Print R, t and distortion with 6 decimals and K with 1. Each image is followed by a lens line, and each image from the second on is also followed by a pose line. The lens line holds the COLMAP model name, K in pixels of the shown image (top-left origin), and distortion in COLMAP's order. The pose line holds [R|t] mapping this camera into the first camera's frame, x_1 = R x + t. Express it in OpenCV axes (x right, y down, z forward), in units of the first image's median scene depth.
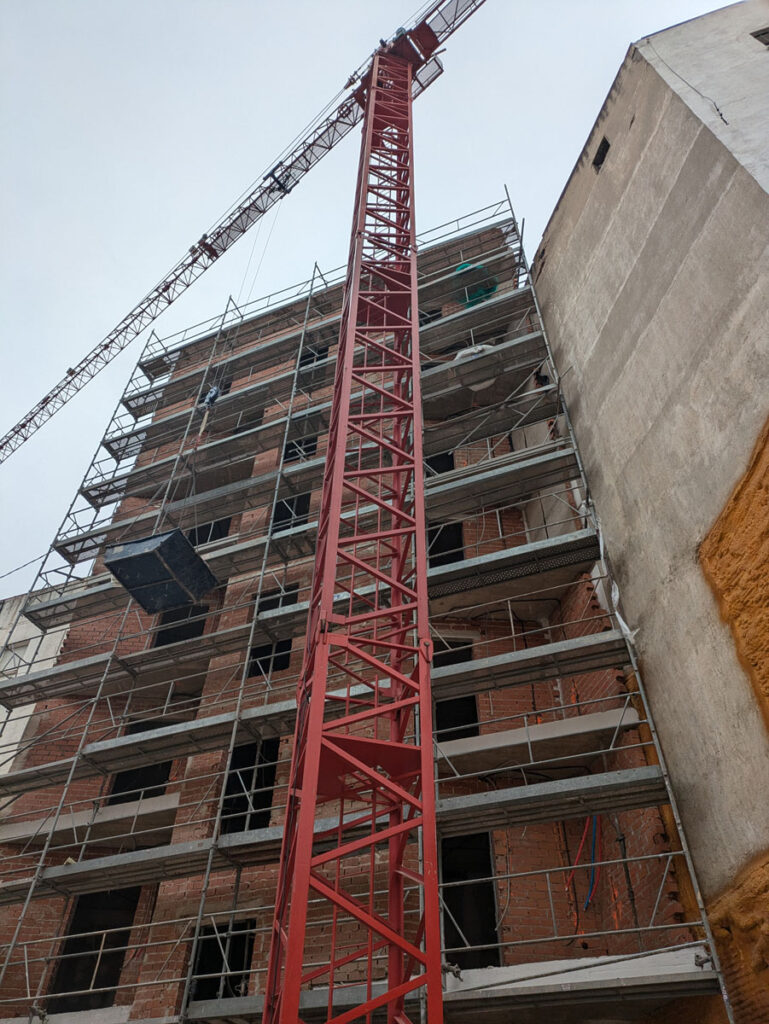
lens RADIAL K [[753.5, 0, 382.9], [0, 753.5, 520.3], [0, 0, 1]] dist [0.027249, -0.013696]
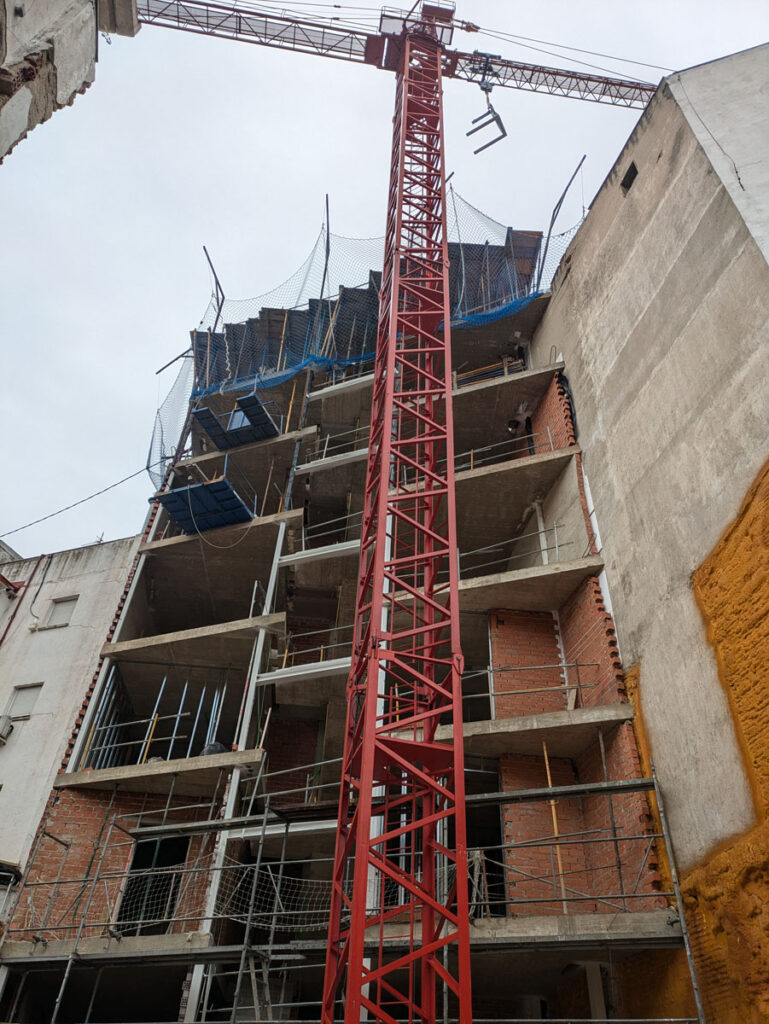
lens RADIAL K [[753.5, 0, 386.8], [0, 753.5, 503.8], [0, 0, 1]] dist [0.027249, -0.013696]
pose [[0.999373, 0.035064, -0.004861, -0.047860], [-0.034663, 0.997180, 0.066561, -0.127404], [0.007181, -0.066351, 0.997771, -0.147430]]
